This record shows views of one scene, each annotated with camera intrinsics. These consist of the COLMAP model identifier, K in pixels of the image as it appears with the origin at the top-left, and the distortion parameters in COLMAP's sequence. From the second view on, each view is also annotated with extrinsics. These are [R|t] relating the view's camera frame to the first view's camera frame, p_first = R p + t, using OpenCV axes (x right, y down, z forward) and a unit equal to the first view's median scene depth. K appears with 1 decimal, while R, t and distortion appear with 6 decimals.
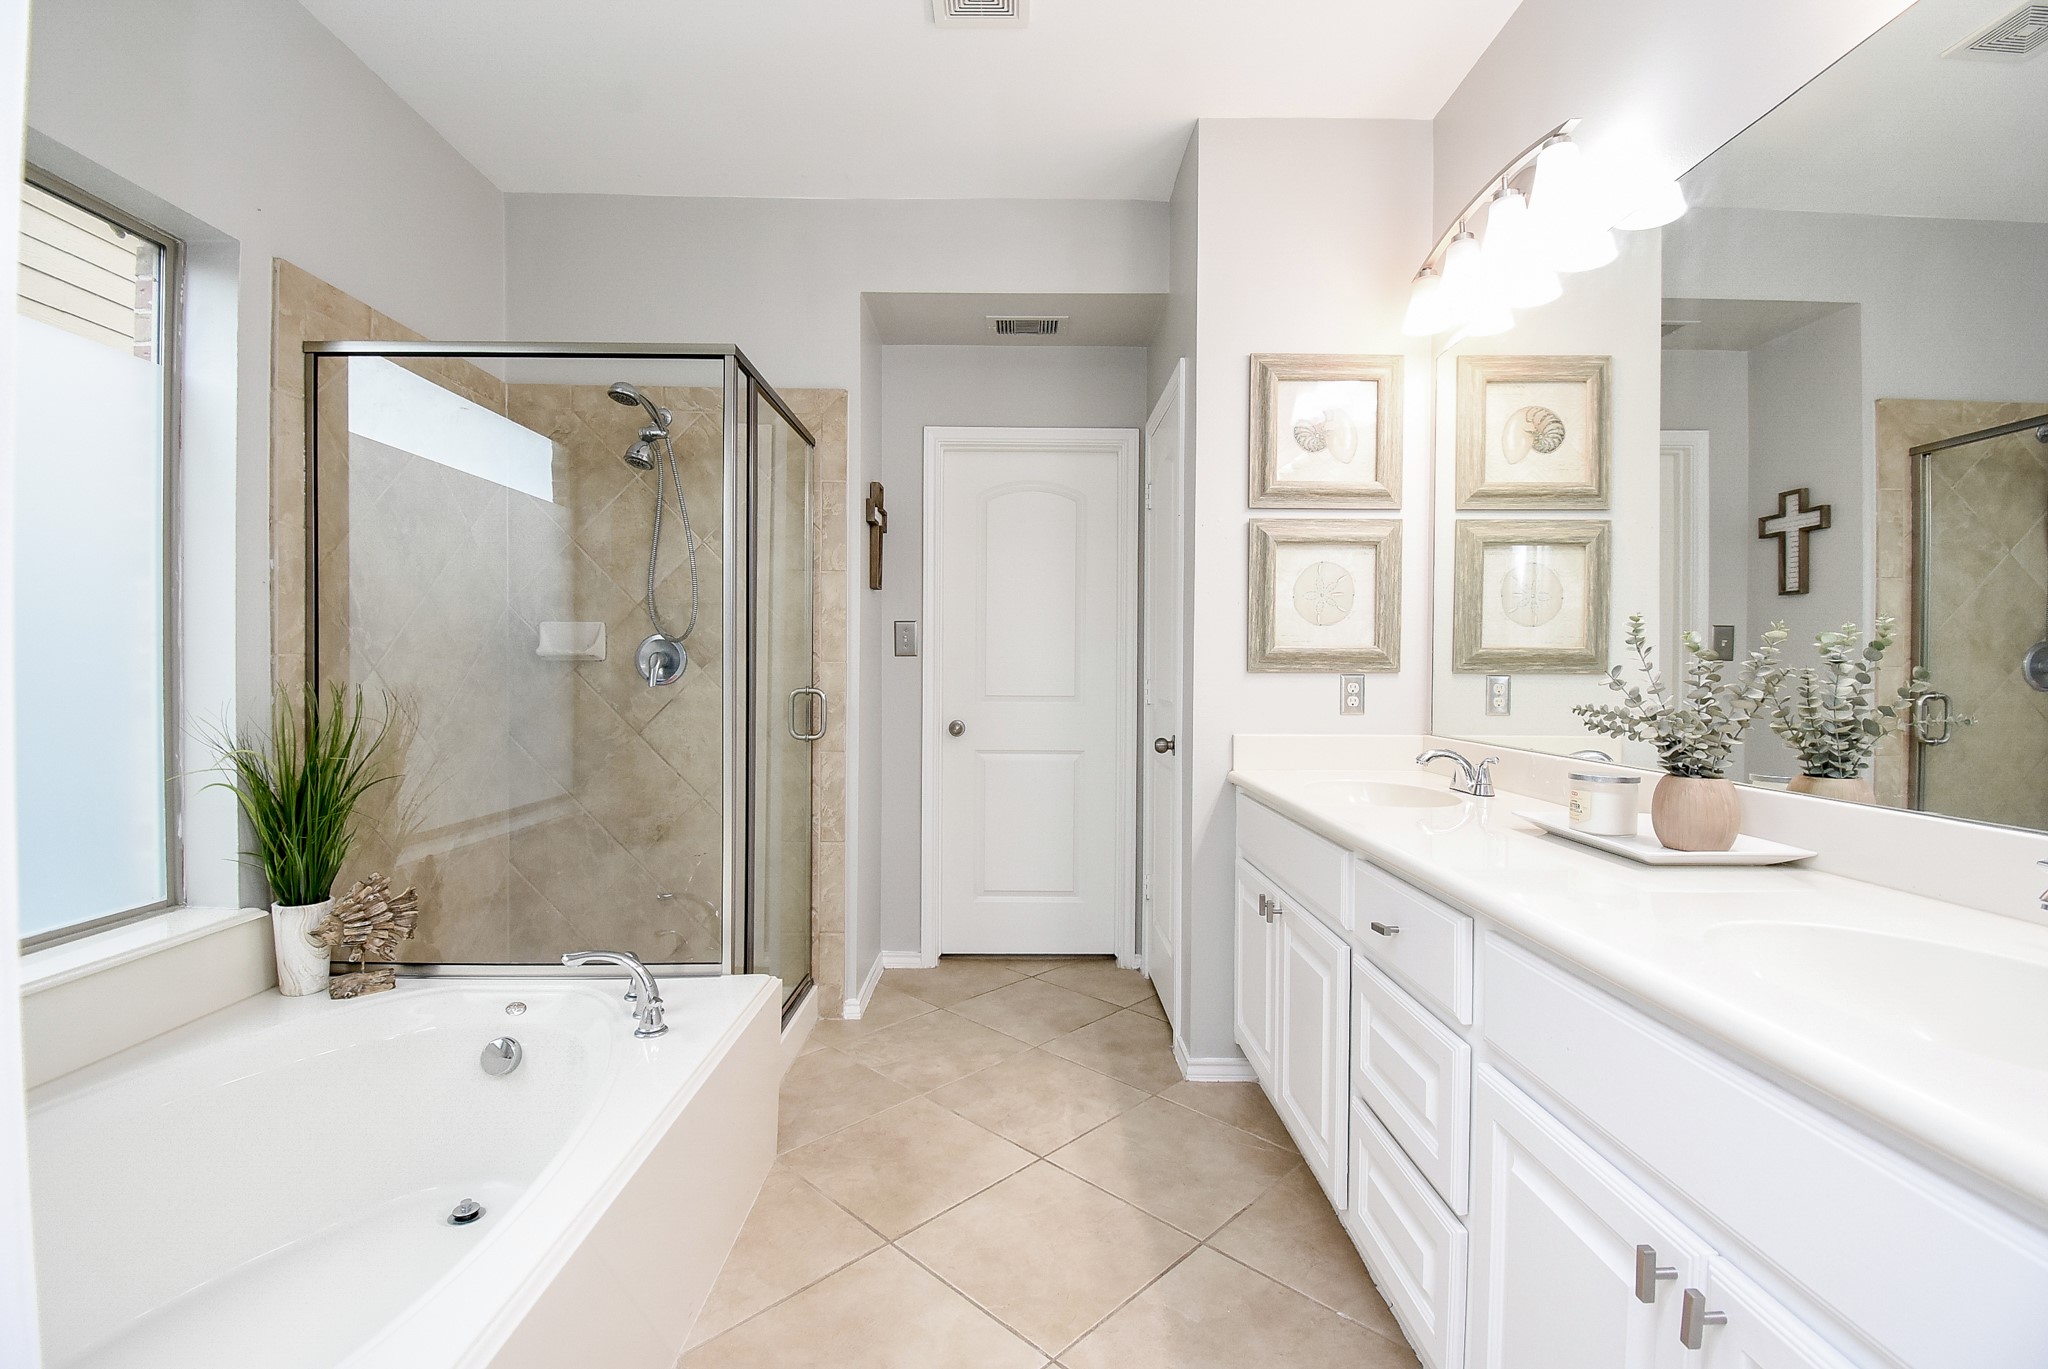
lens RADIAL K [[910.6, 0, 1042.3], [0, 910.6, 676.7], [0, 0, 1]] dist [0.000329, -0.022306]
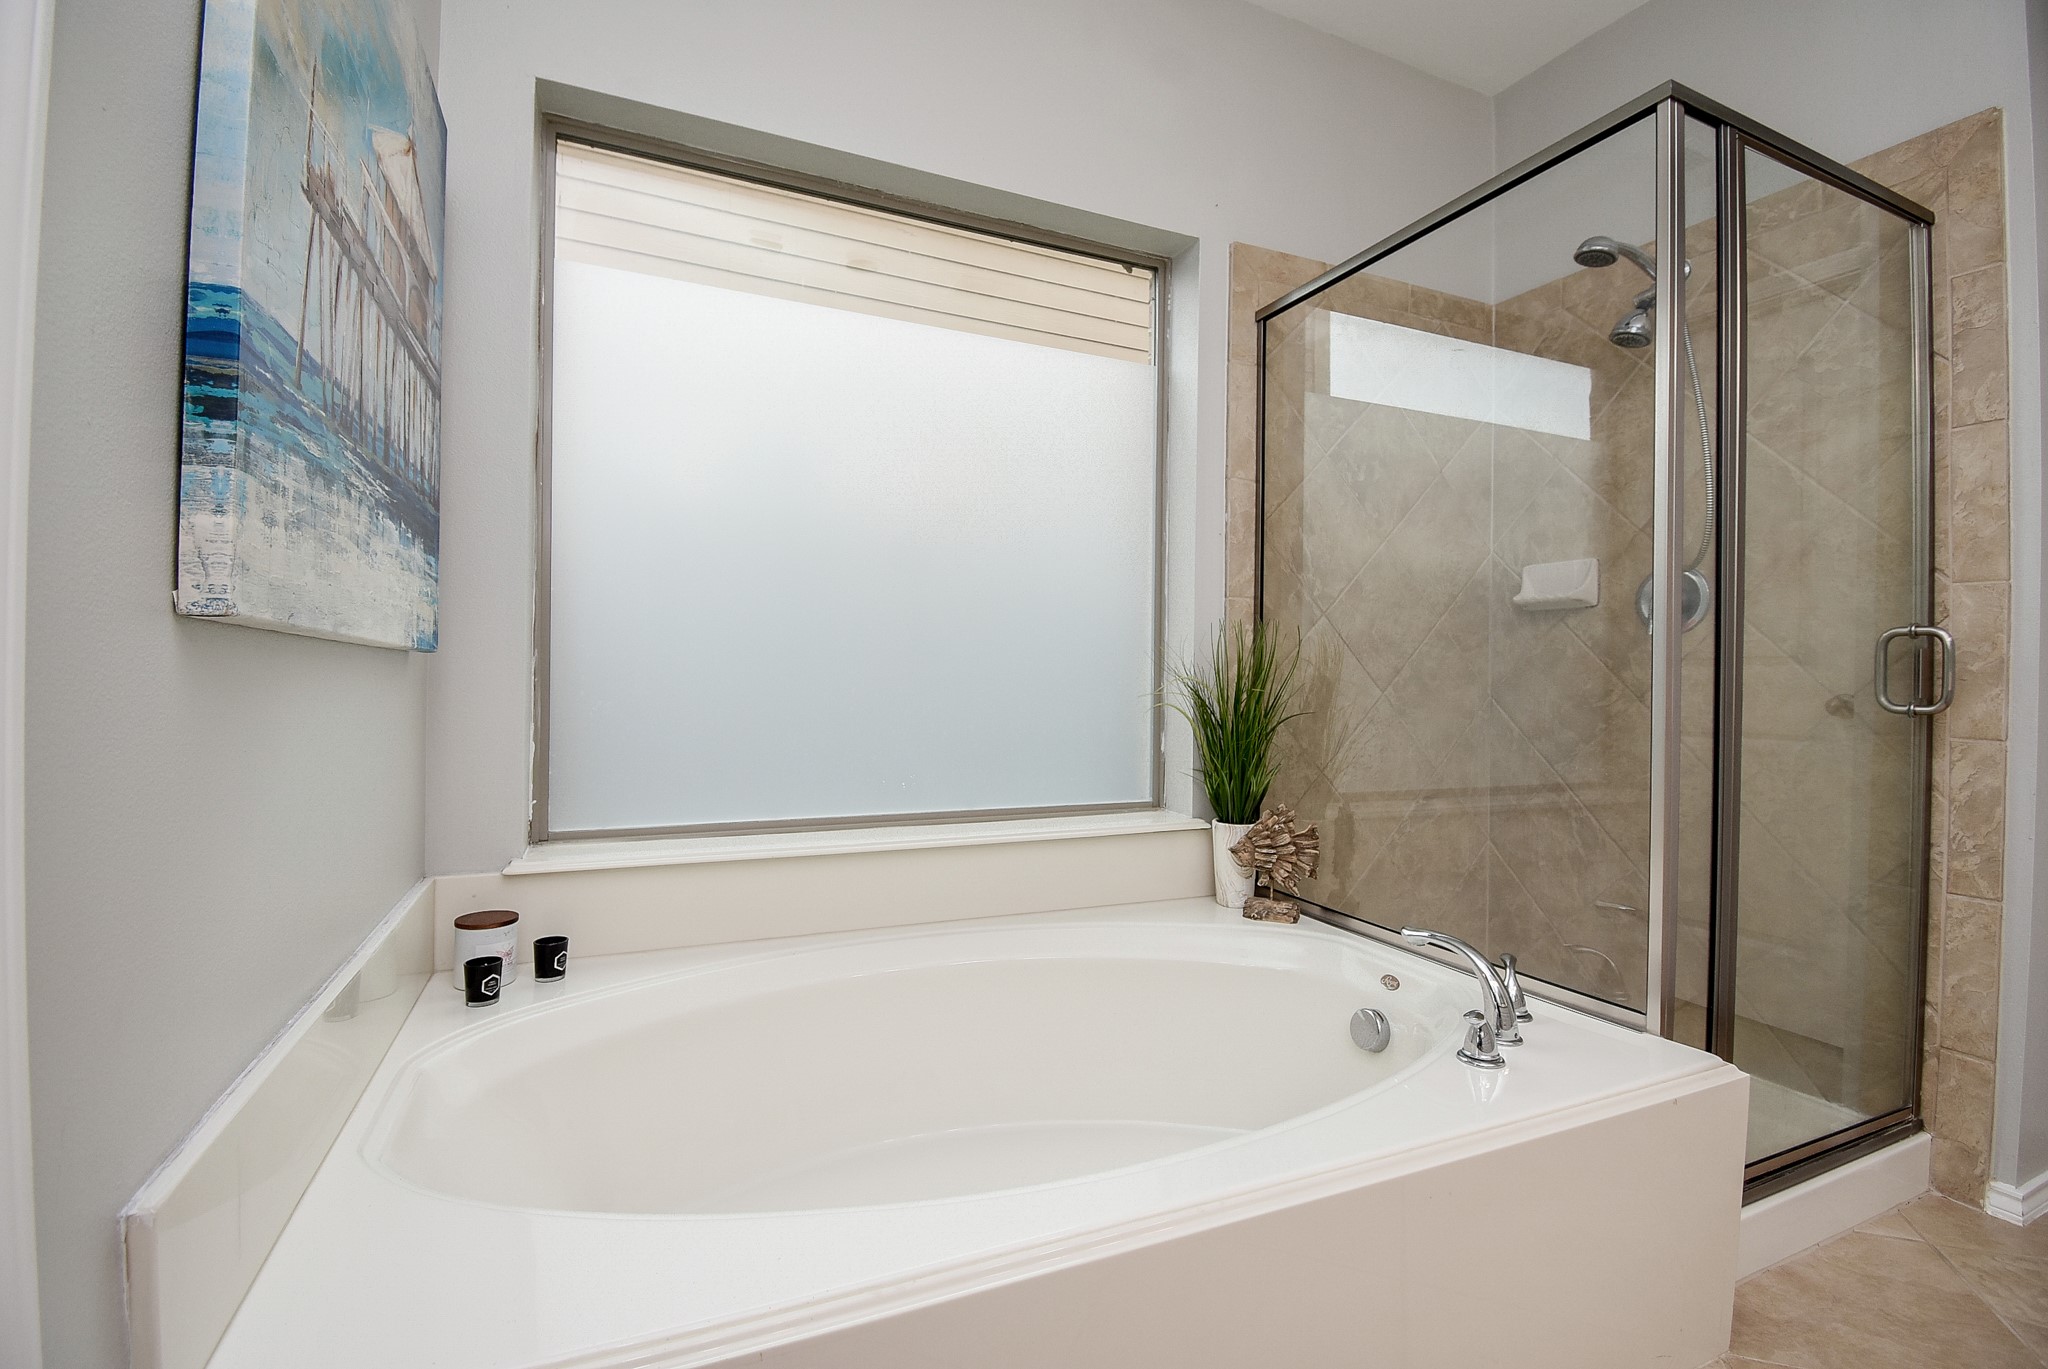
lens RADIAL K [[904.9, 0, 1021.8], [0, 904.9, 679.9], [0, 0, 1]] dist [0.013740, -0.021670]
pose [[0.371720, 0.001747, -0.928343, 0.090000], [-0.020728, 0.999765, -0.006418, 0.081867], [0.928113, 0.021628, 0.371669, 0.314239]]
